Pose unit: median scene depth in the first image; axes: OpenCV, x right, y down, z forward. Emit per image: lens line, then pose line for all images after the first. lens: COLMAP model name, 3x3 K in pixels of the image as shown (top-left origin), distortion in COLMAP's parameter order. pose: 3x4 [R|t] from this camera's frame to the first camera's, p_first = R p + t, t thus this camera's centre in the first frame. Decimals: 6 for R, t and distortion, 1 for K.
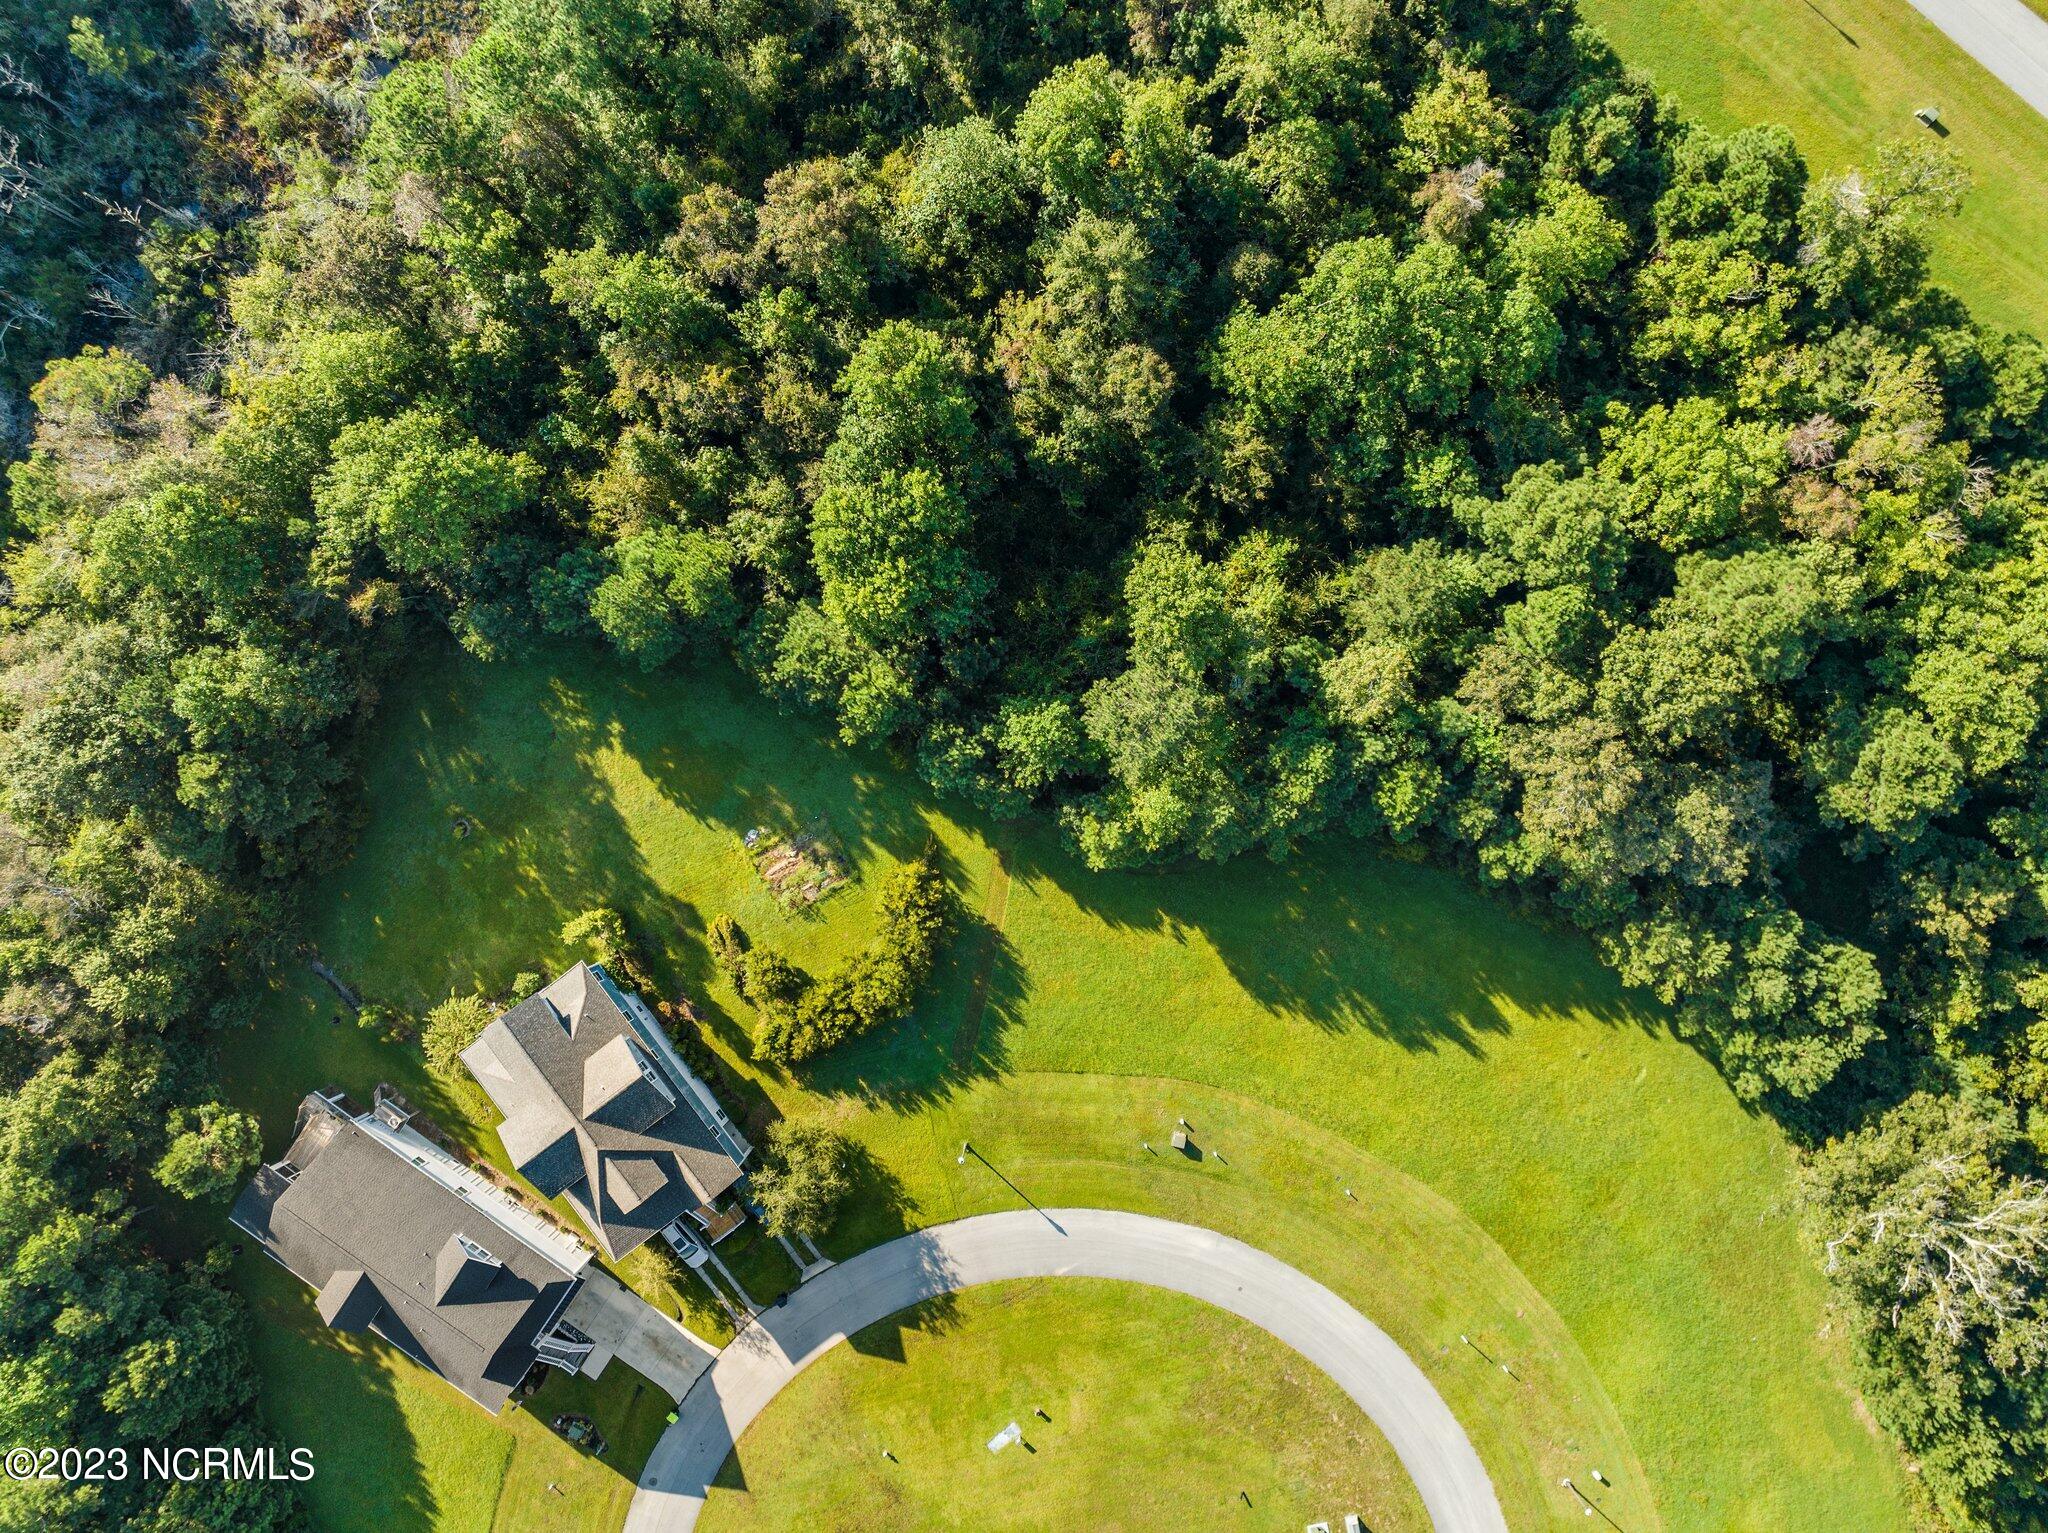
lens RADIAL K [[1446.6, 0, 1024.1], [0, 1446.6, 779.2], [0, 0, 1]] dist [-0.034898, -0.004230]
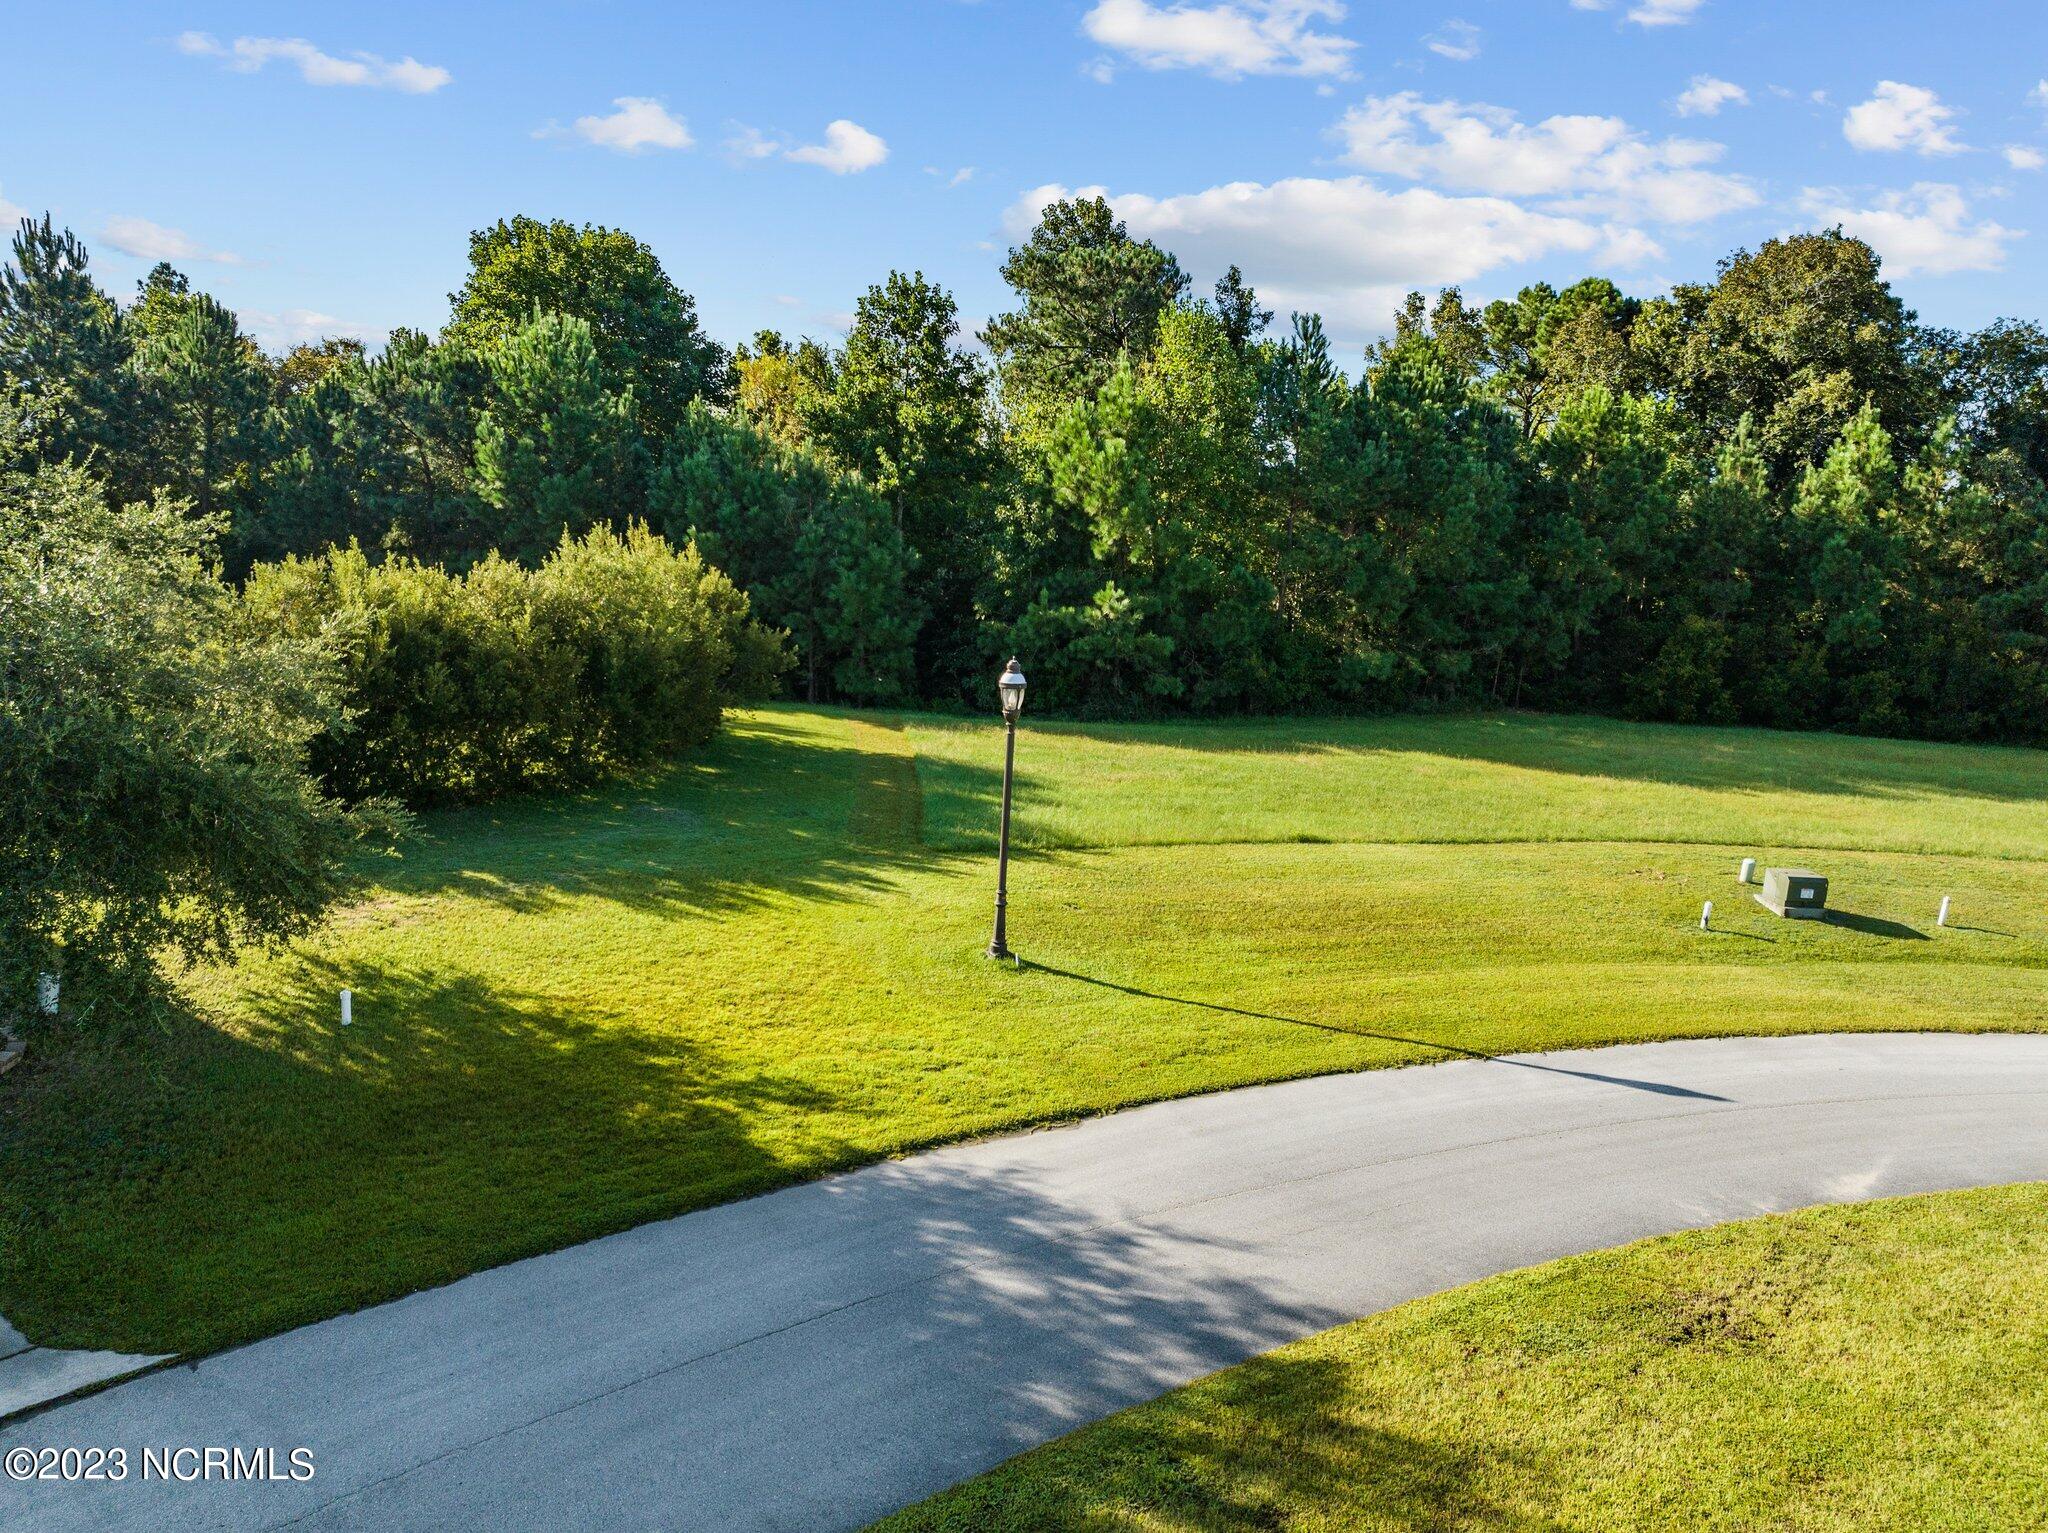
lens RADIAL K [[1552.8, 0, 1028.9], [0, 1552.8, 775.0], [0, 0, 1]] dist [-0.034764, -0.008000]
pose [[0.948364, 0.019697, 0.316571, -0.111827], [0.307605, 0.186309, -0.933096, 0.476070], [-0.077360, 0.982294, 0.170630, 0.978311]]
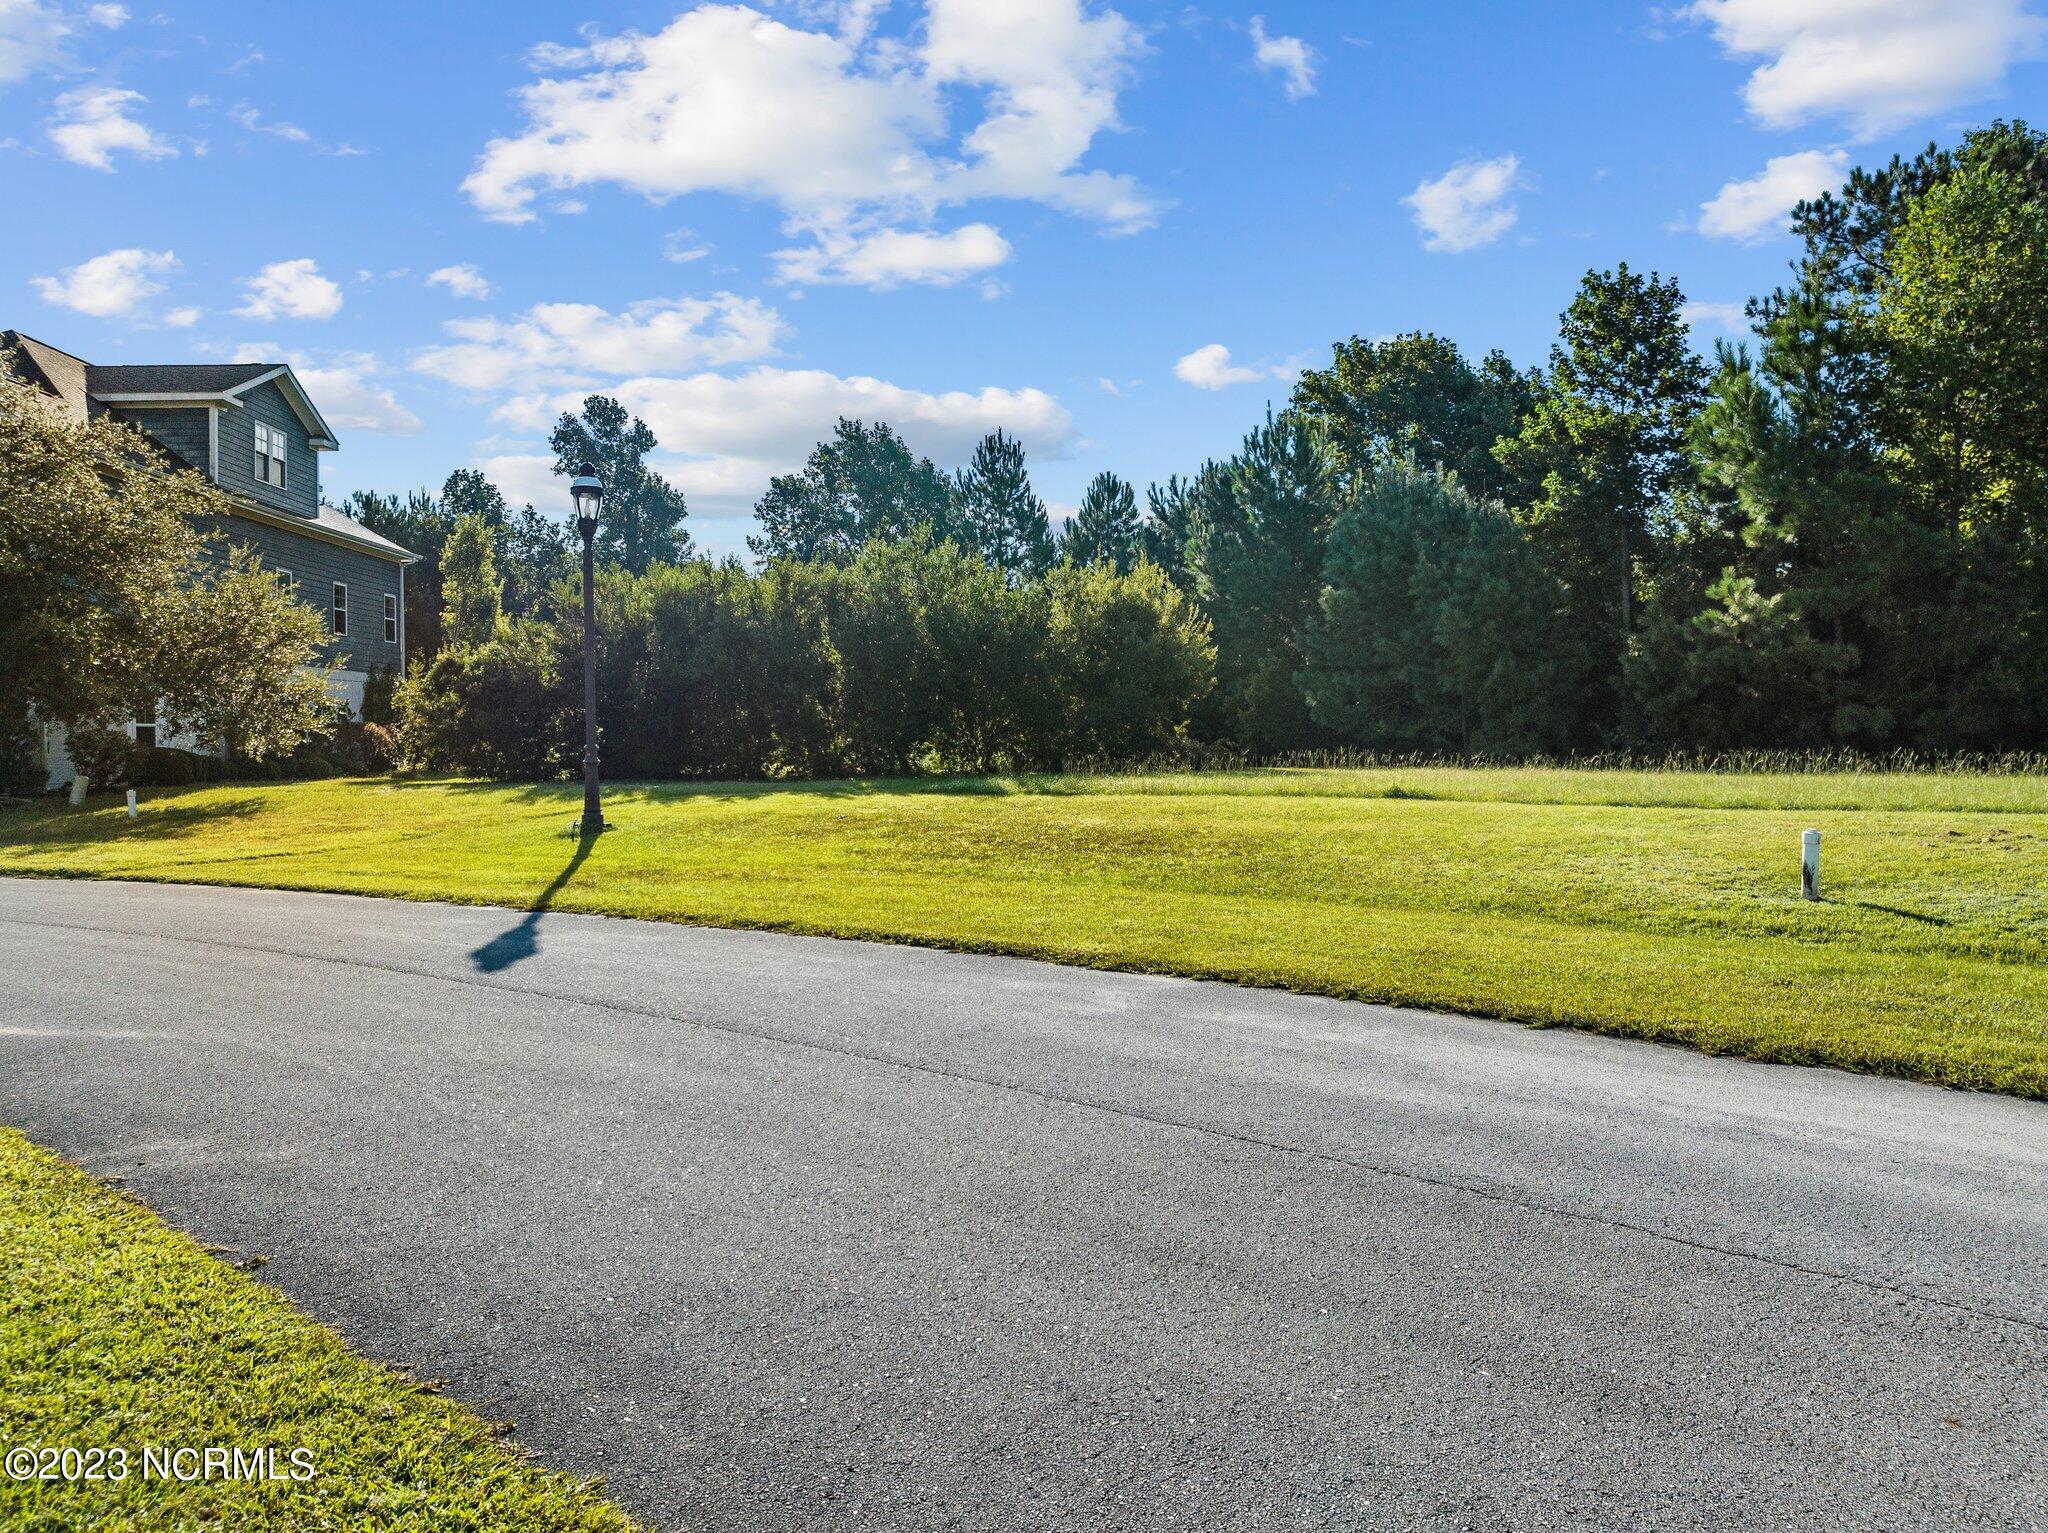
lens RADIAL K [[1450.6, 0, 1023.0], [0, 1450.6, 769.2], [0, 0, 1]] dist [-0.044723, 0.015220]
pose [[0.817844, 0.031074, -0.574600, 0.099802], [-0.575255, 0.018855, -0.817757, 0.377575], [-0.014577, 0.999339, 0.033296, 1.030569]]
